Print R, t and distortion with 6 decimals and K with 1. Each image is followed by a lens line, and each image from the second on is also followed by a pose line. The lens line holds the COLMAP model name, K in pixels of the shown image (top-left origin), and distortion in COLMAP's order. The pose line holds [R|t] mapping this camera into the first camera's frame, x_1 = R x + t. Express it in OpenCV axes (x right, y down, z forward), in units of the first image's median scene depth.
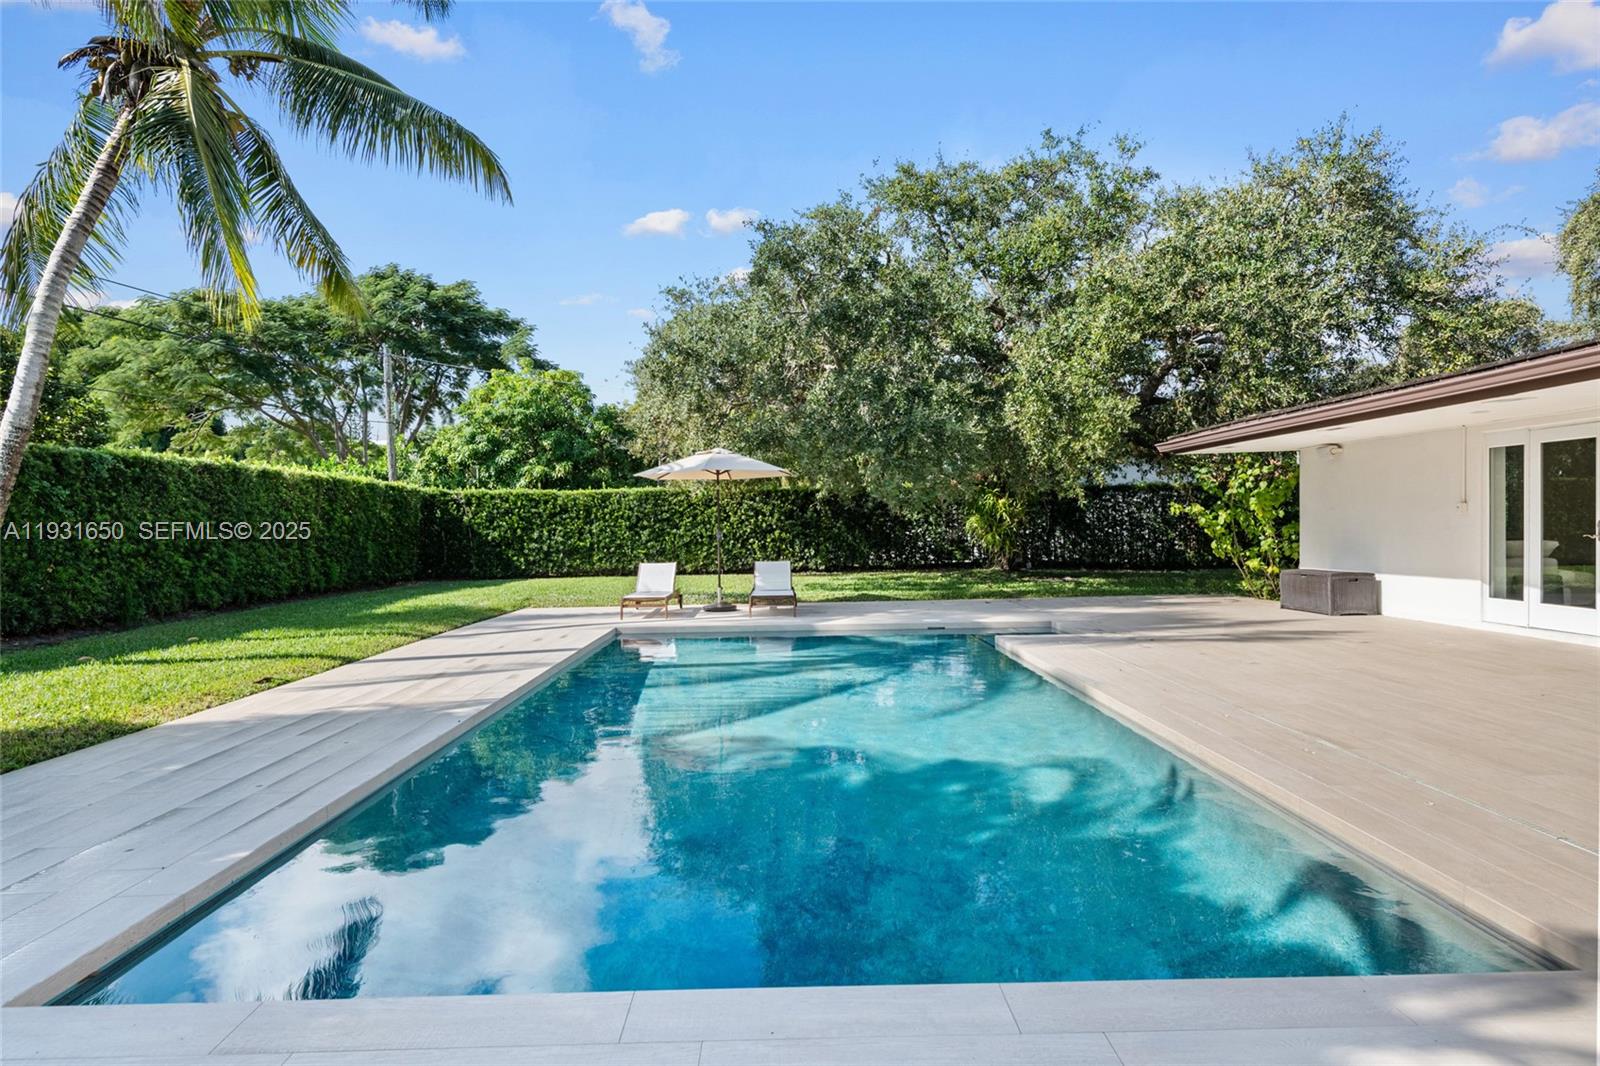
lens RADIAL K [[916.3, 0, 794.4], [0, 916.3, 528.8], [0, 0, 1]] dist [-0.005522, -0.001460]
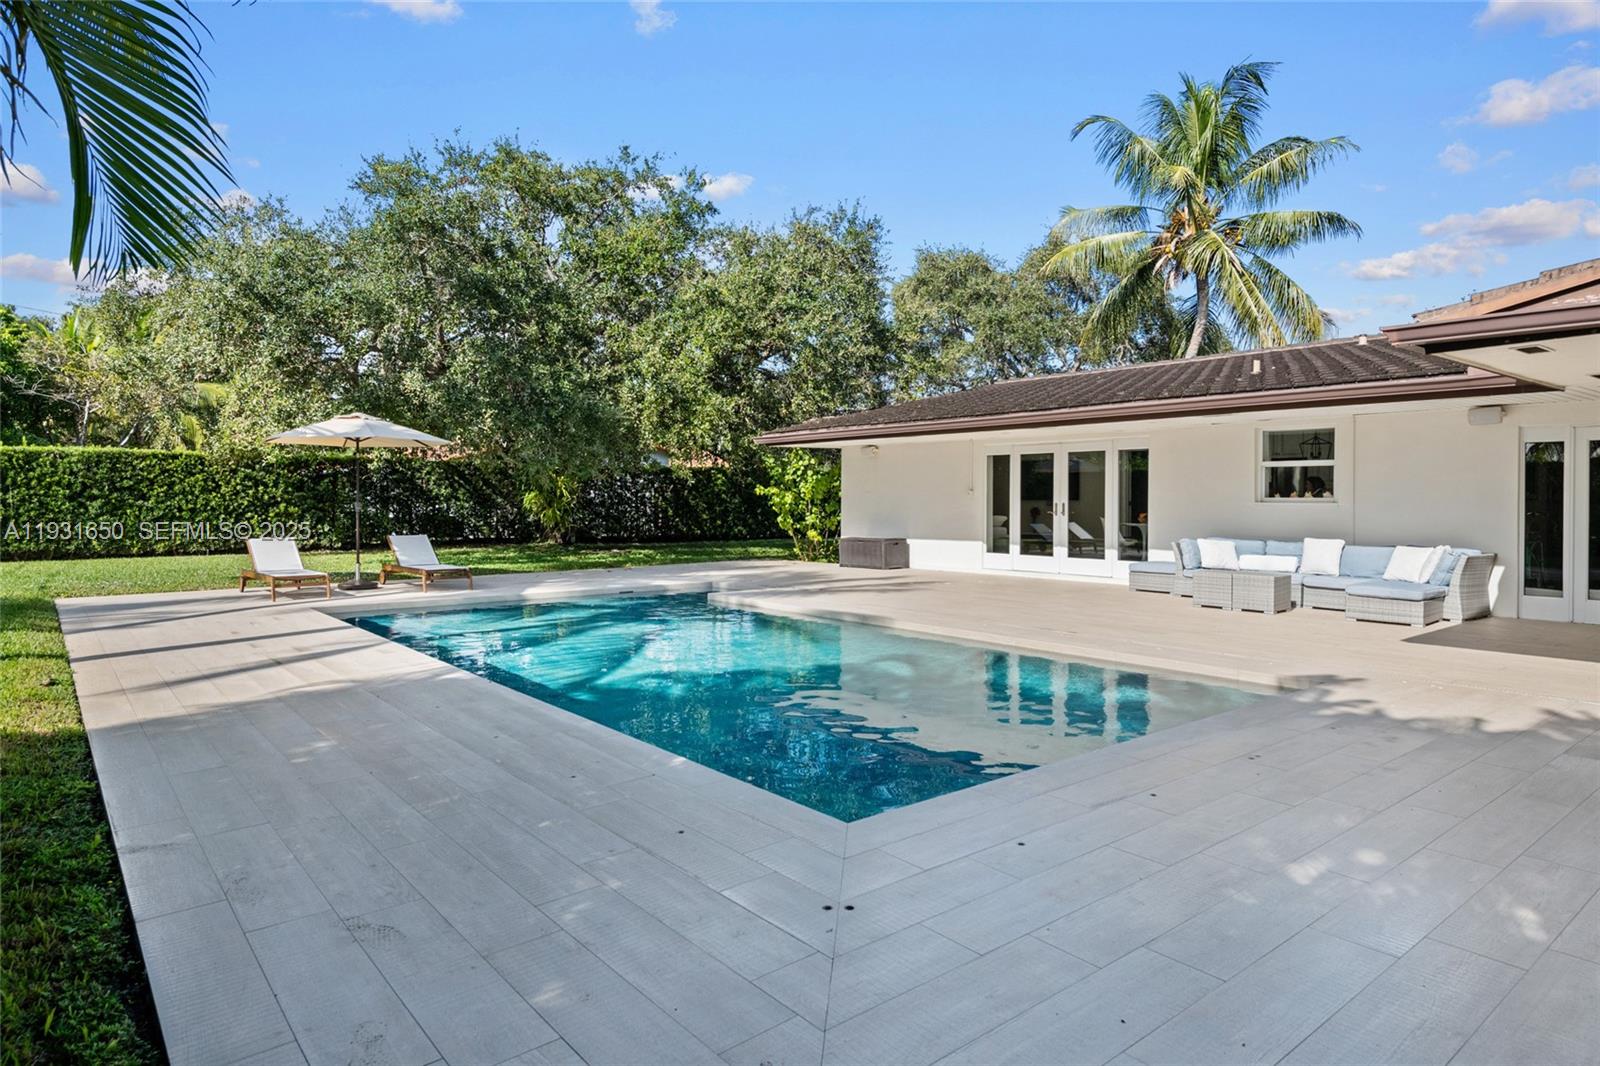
lens RADIAL K [[916.3, 0, 801.1], [0, 916.3, 506.8], [0, 0, 1]] dist [-0.005522, -0.001460]
pose [[0.768974, 0.012511, 0.639157, -0.236218], [-0.010862, 0.999920, -0.006505, 0.006079], [-0.639187, -0.001941, 0.769049, 0.008478]]
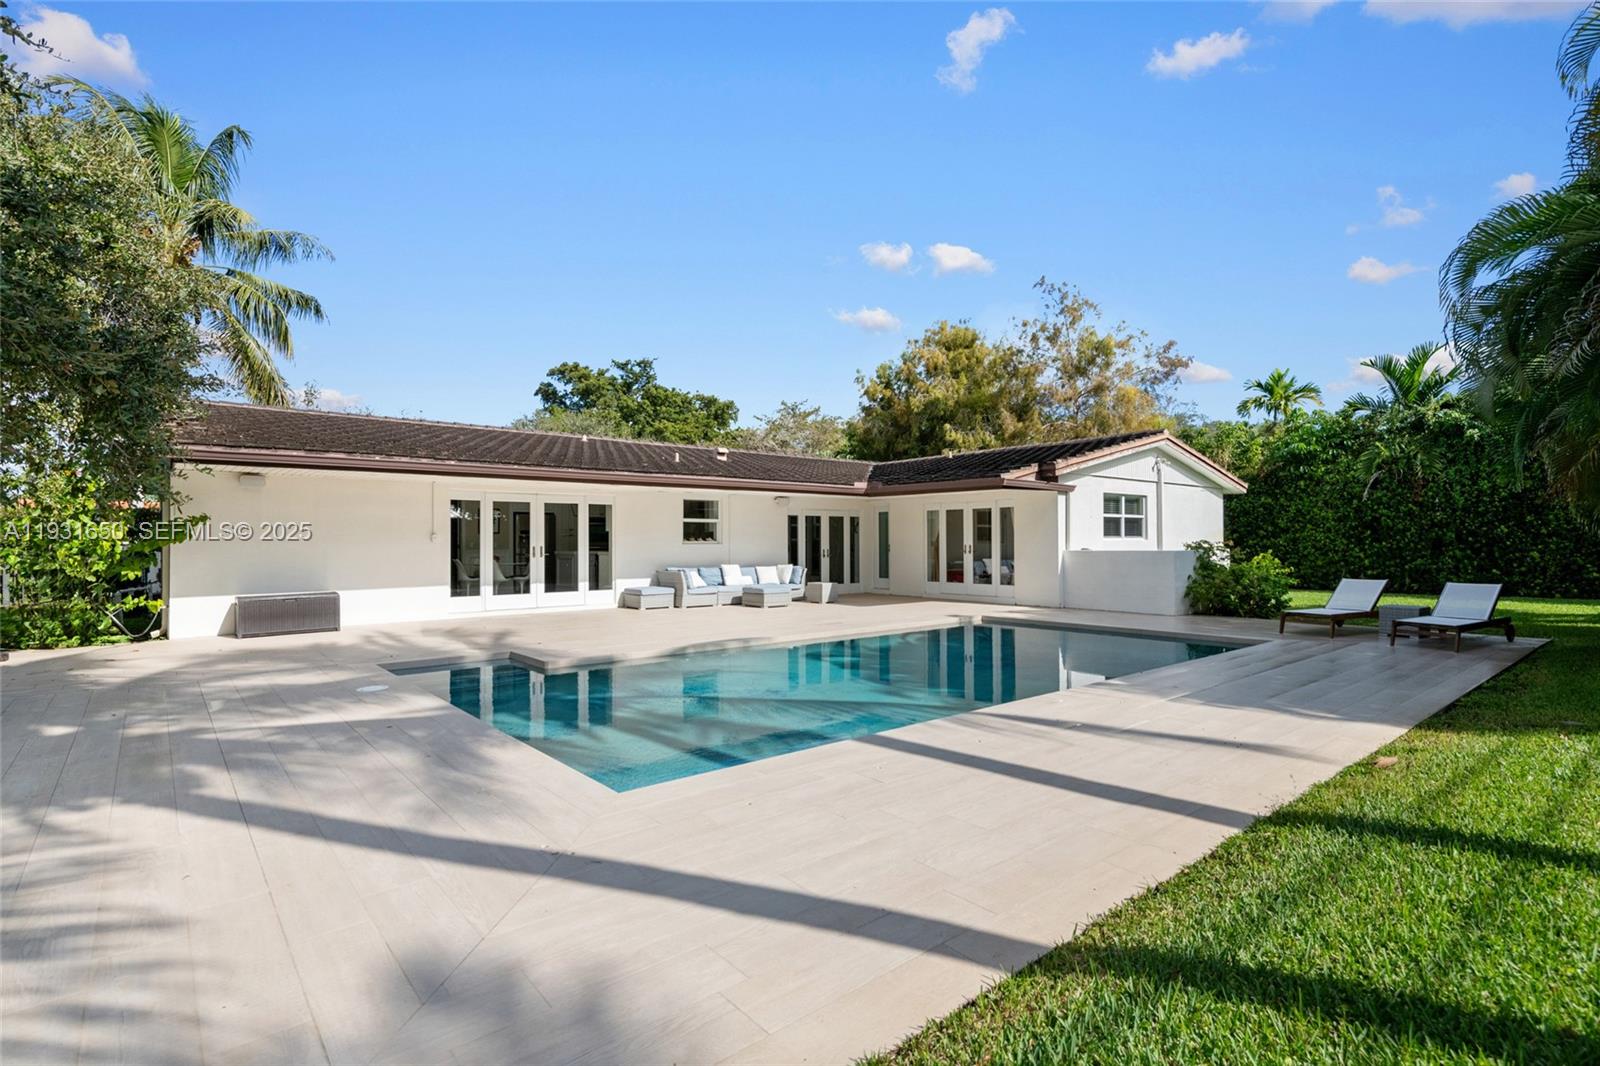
lens RADIAL K [[755.9, 0, 809.4], [0, 755.9, 527.3], [0, 0, 1]] dist [0.003601, -0.004841]
pose [[-0.648571, 0.027716, 0.760649, -0.305474], [0.015879, 0.999612, -0.022885, -0.001521], [-0.760989, -0.002764, -0.648759, 0.700391]]
